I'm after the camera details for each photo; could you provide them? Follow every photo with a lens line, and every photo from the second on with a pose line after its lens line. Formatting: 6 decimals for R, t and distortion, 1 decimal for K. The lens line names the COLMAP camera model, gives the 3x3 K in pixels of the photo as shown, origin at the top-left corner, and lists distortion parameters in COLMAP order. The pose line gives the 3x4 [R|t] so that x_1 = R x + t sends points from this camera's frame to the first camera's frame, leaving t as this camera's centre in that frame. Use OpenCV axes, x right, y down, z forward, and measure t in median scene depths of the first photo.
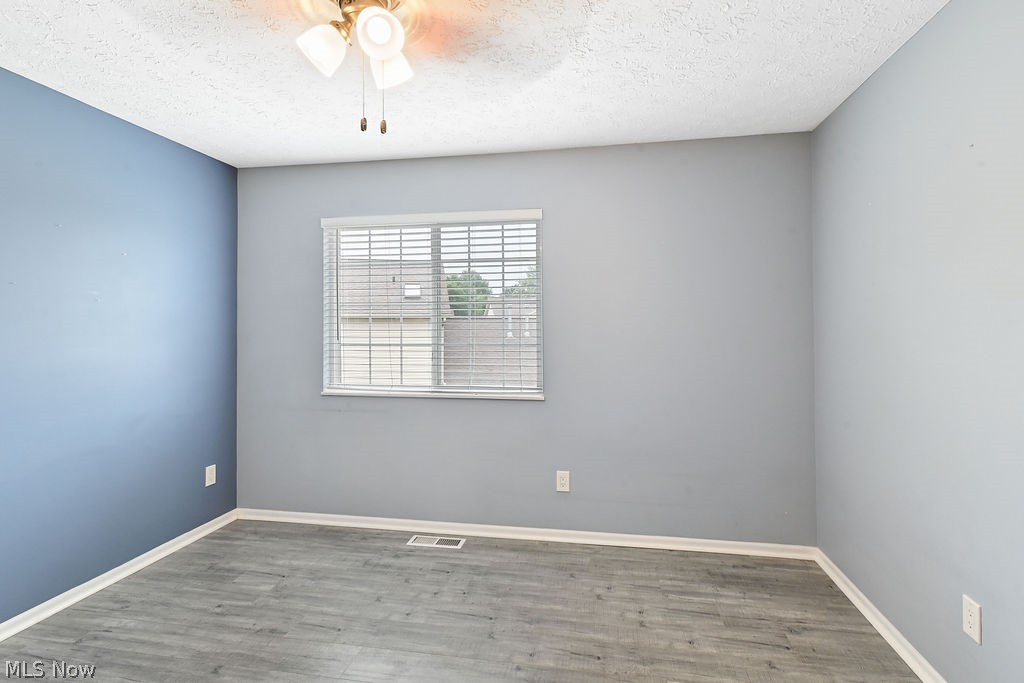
lens RADIAL K [[528.3, 0, 512.1], [0, 528.3, 339.9], [0, 0, 1]] dist [-0.004222, -0.000299]
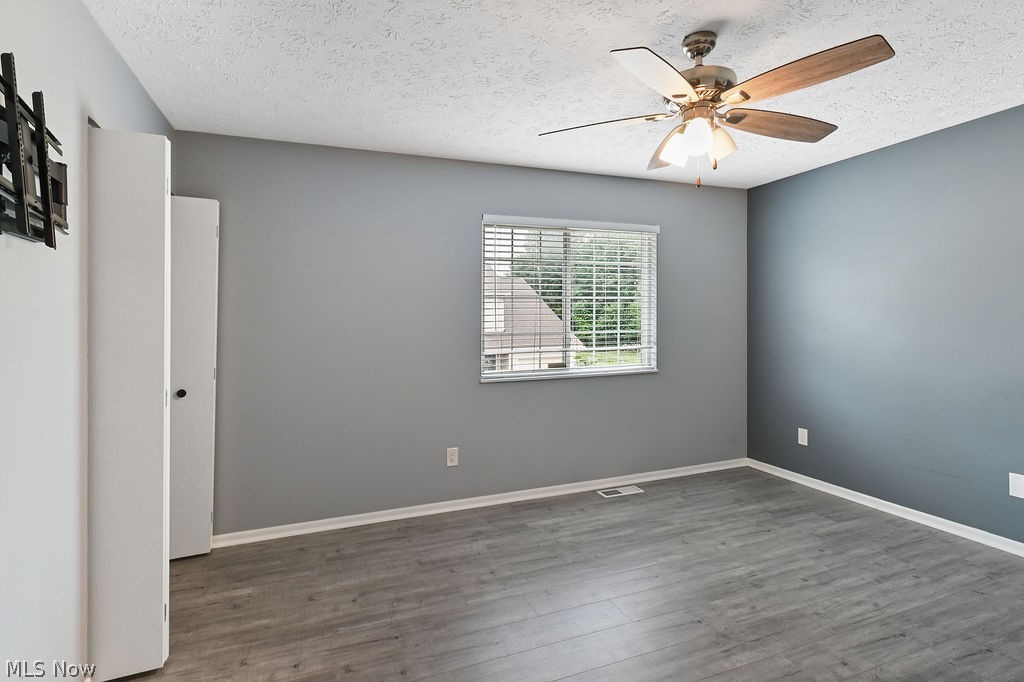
lens RADIAL K [[502.4, 0, 511.6], [0, 502.4, 340.3], [0, 0, 1]] dist [0.004282, -0.000888]
pose [[0.857183, -0.031023, 0.514077, -0.635103], [0.027076, 0.999518, 0.015171, 0.004481], [-0.514300, 0.000915, 0.857610, 0.088297]]
